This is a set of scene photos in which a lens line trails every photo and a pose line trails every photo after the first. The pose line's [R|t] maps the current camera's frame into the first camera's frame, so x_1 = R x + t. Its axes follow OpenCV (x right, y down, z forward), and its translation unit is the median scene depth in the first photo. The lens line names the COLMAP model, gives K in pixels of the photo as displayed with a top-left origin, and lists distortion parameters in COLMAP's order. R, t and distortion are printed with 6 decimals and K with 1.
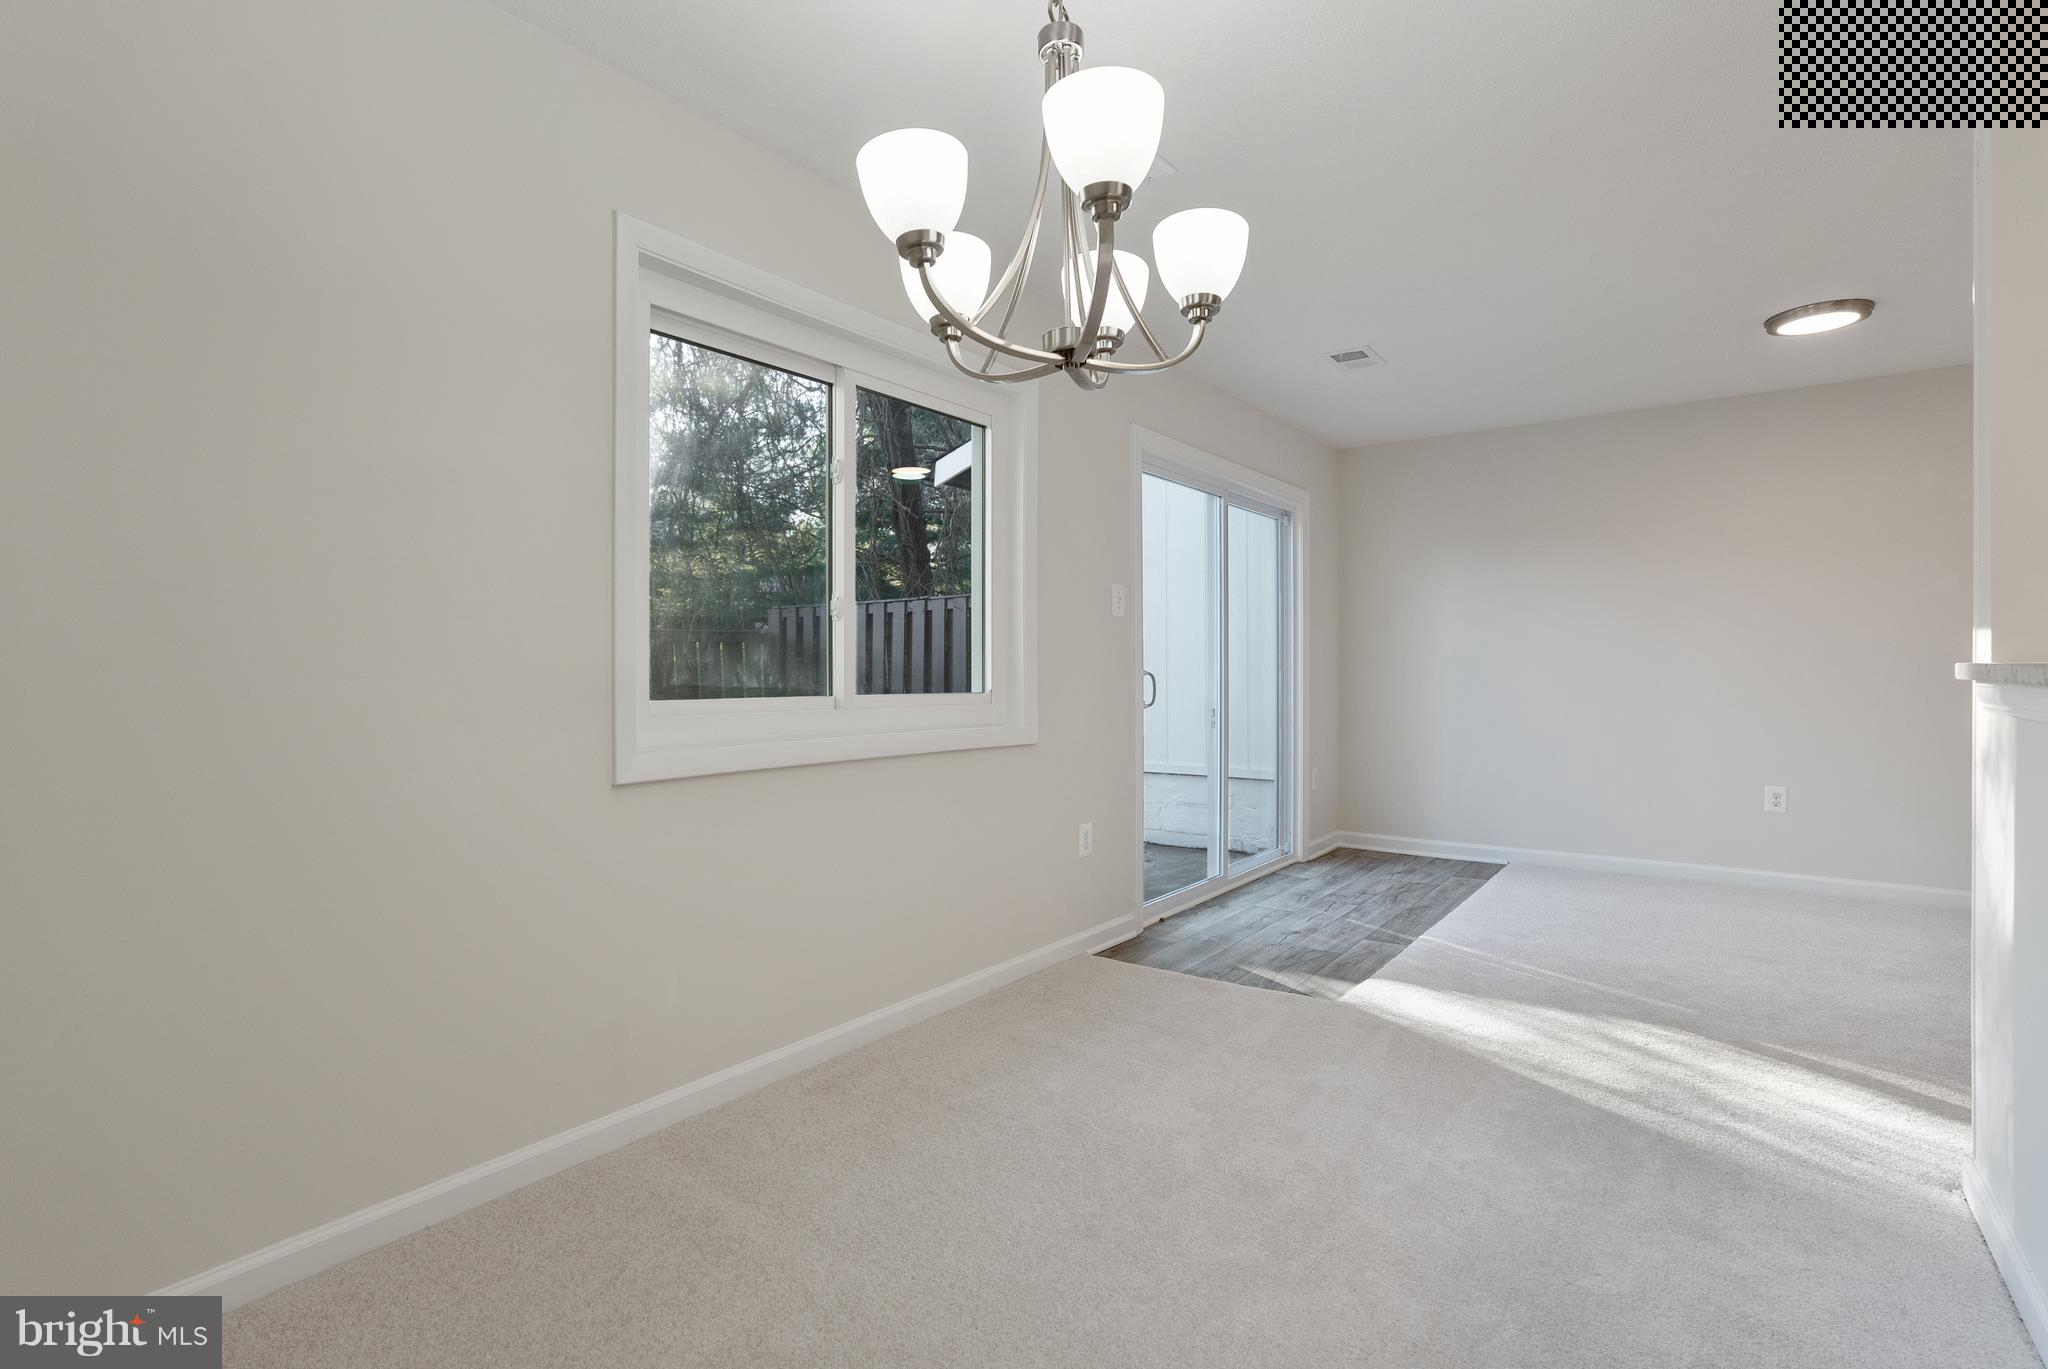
lens RADIAL K [[975.6, 0, 1016.8], [0, 975.6, 684.3], [0, 0, 1]] dist [-0.066282, 0.039110]
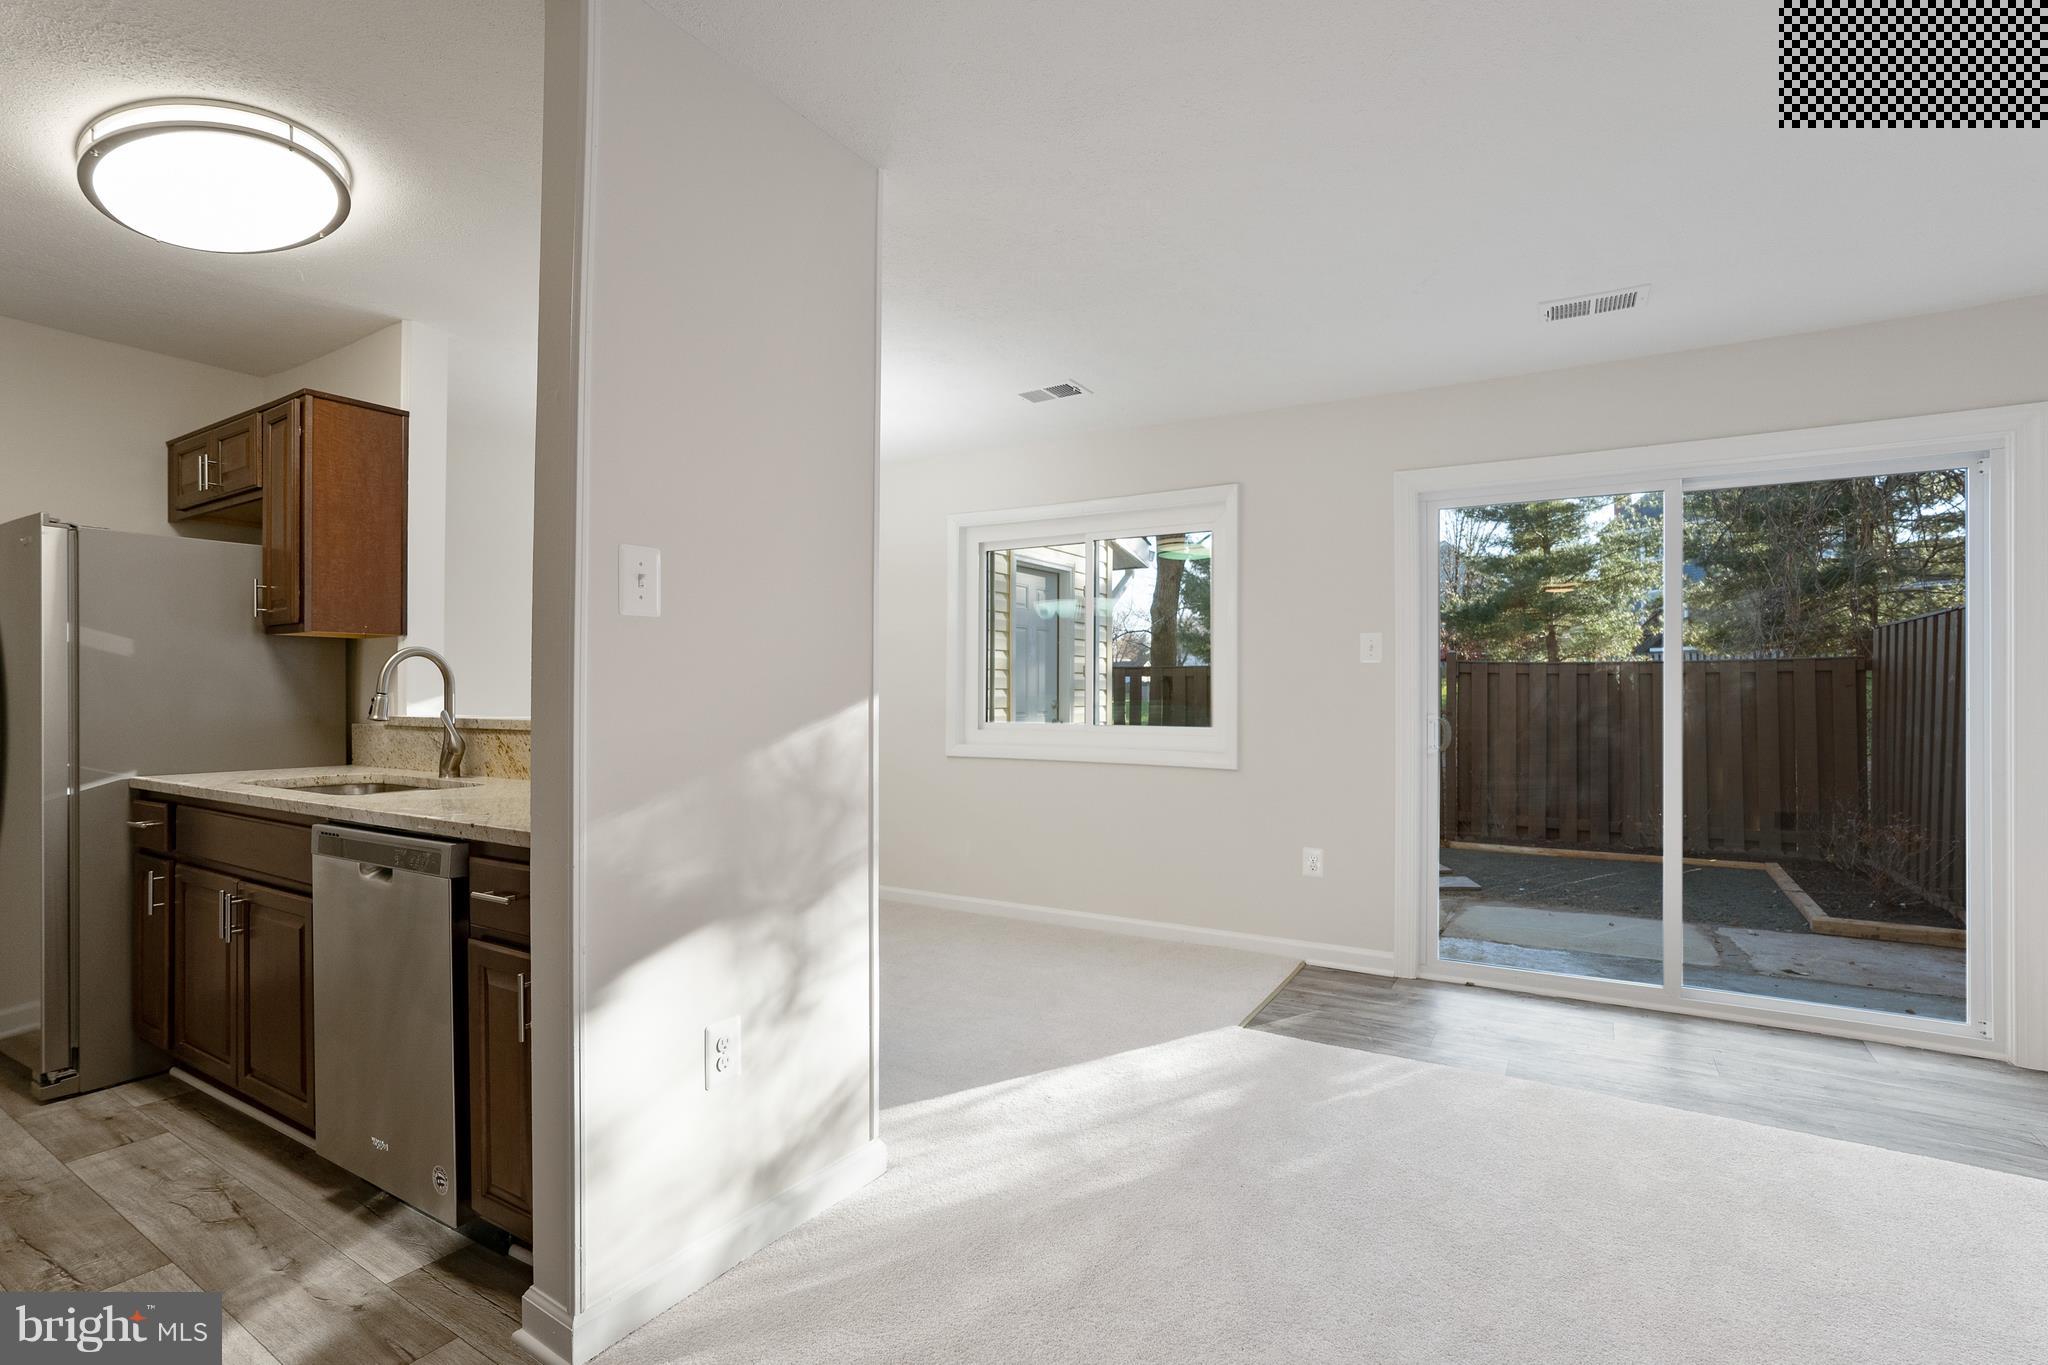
lens RADIAL K [[961.7, 0, 1013.6], [0, 961.7, 683.2], [0, 0, 1]] dist [-0.050340, 0.026878]
pose [[0.104369, -0.005622, -0.994523, 1.301382], [-0.016248, 0.999841, -0.007357, -0.041391], [0.994406, 0.016927, 0.104262, 0.602872]]
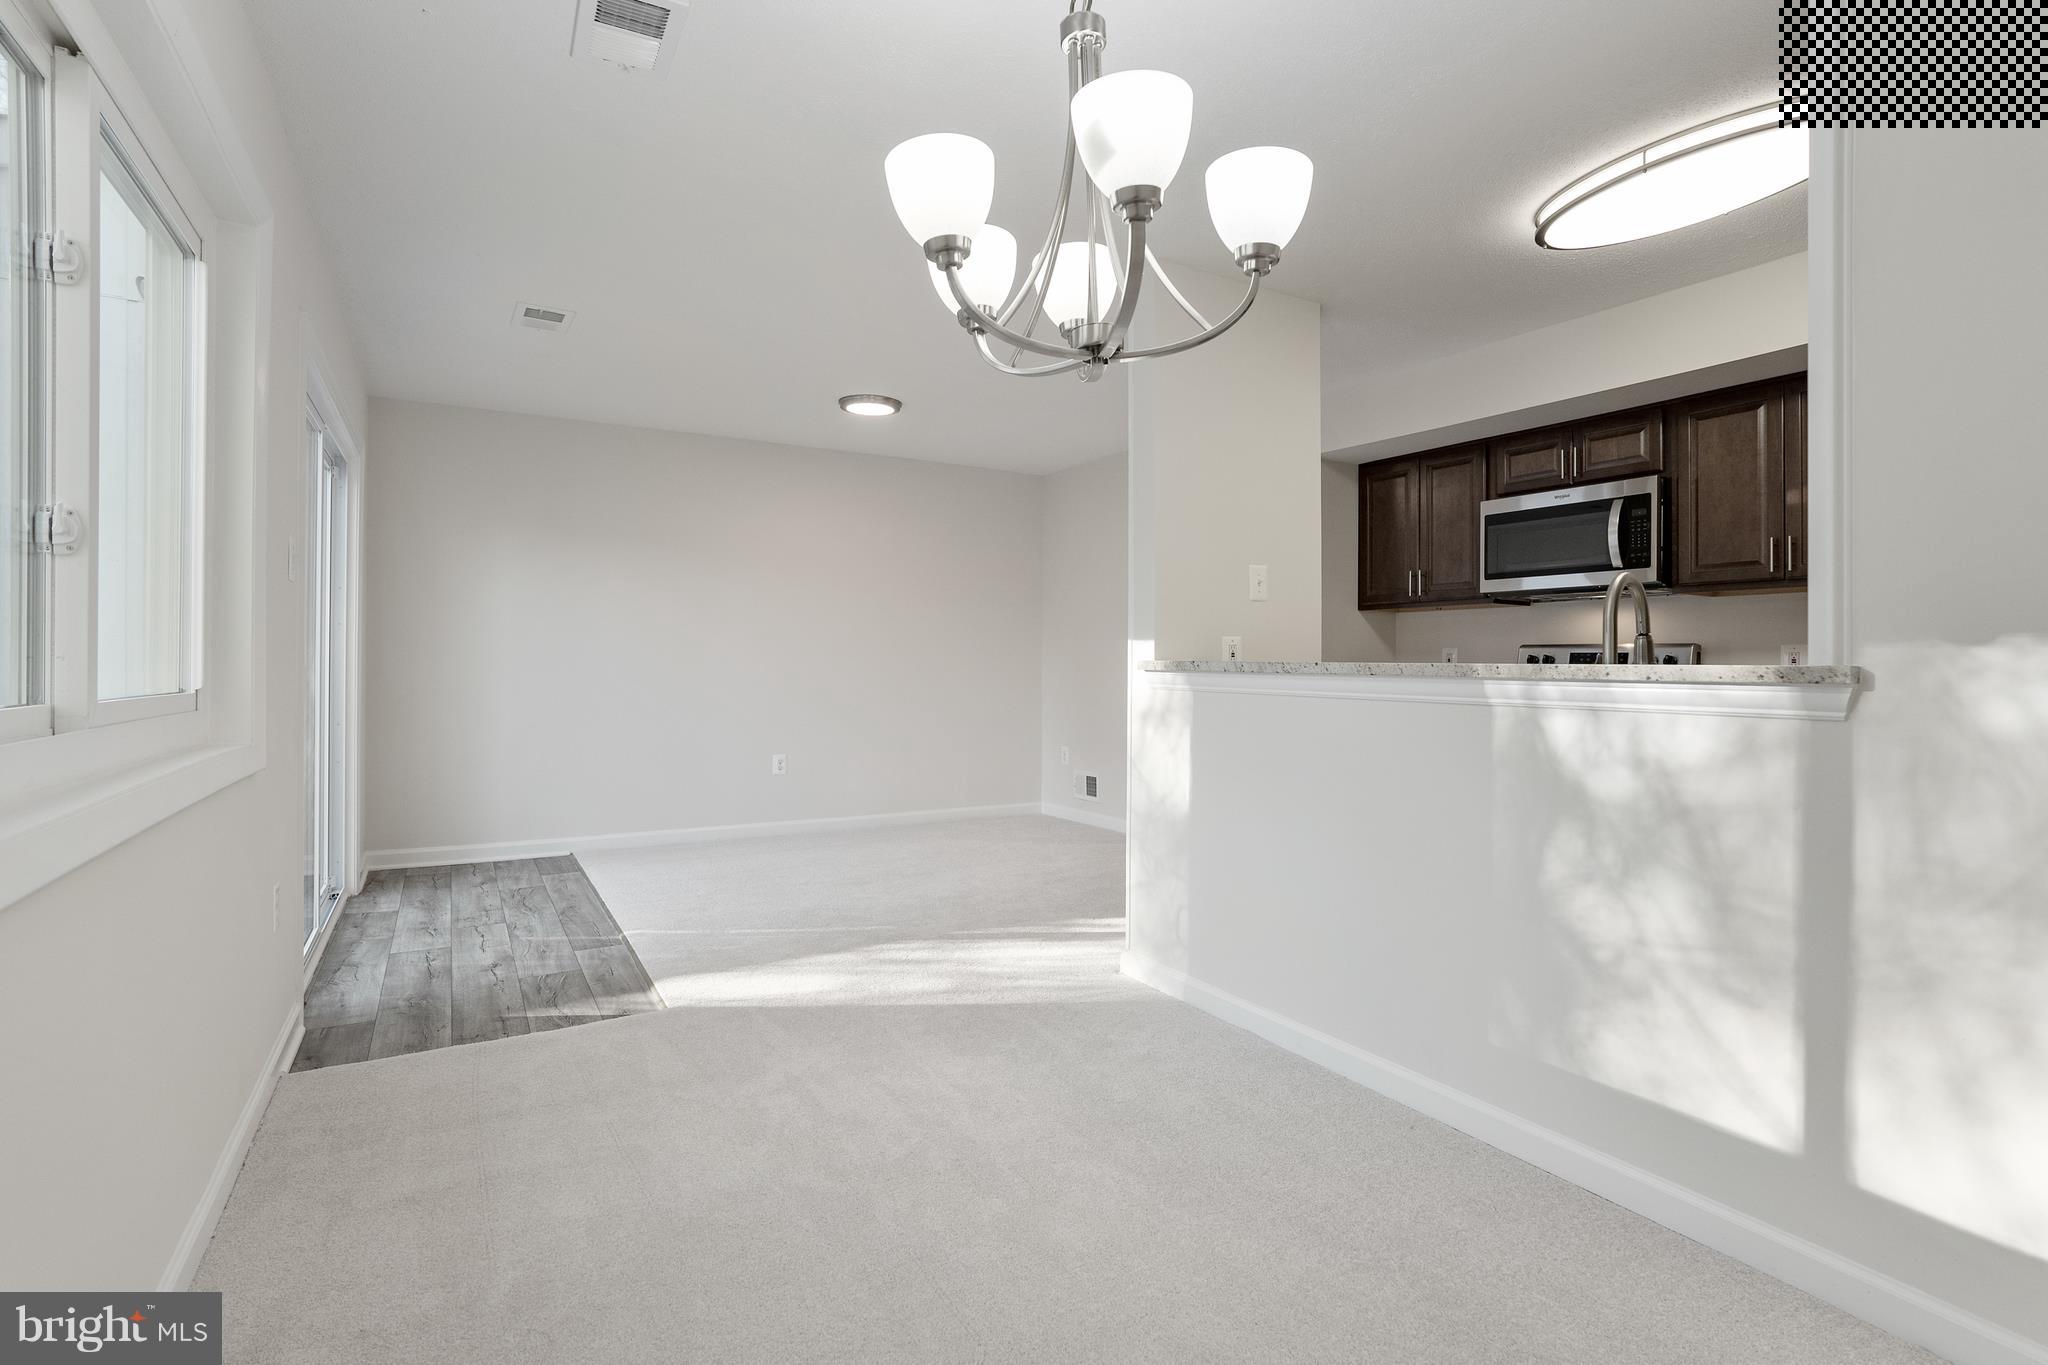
lens RADIAL K [[974.6, 0, 1035.1], [0, 974.6, 669.1], [0, 0, 1]] dist [-0.032226, 0.000118]
pose [[0.373399, -0.000506, 0.927671, -0.395146], [0.004503, 0.999989, -0.001267, -0.003277], [-0.927660, 0.004651, 0.373397, 0.291712]]
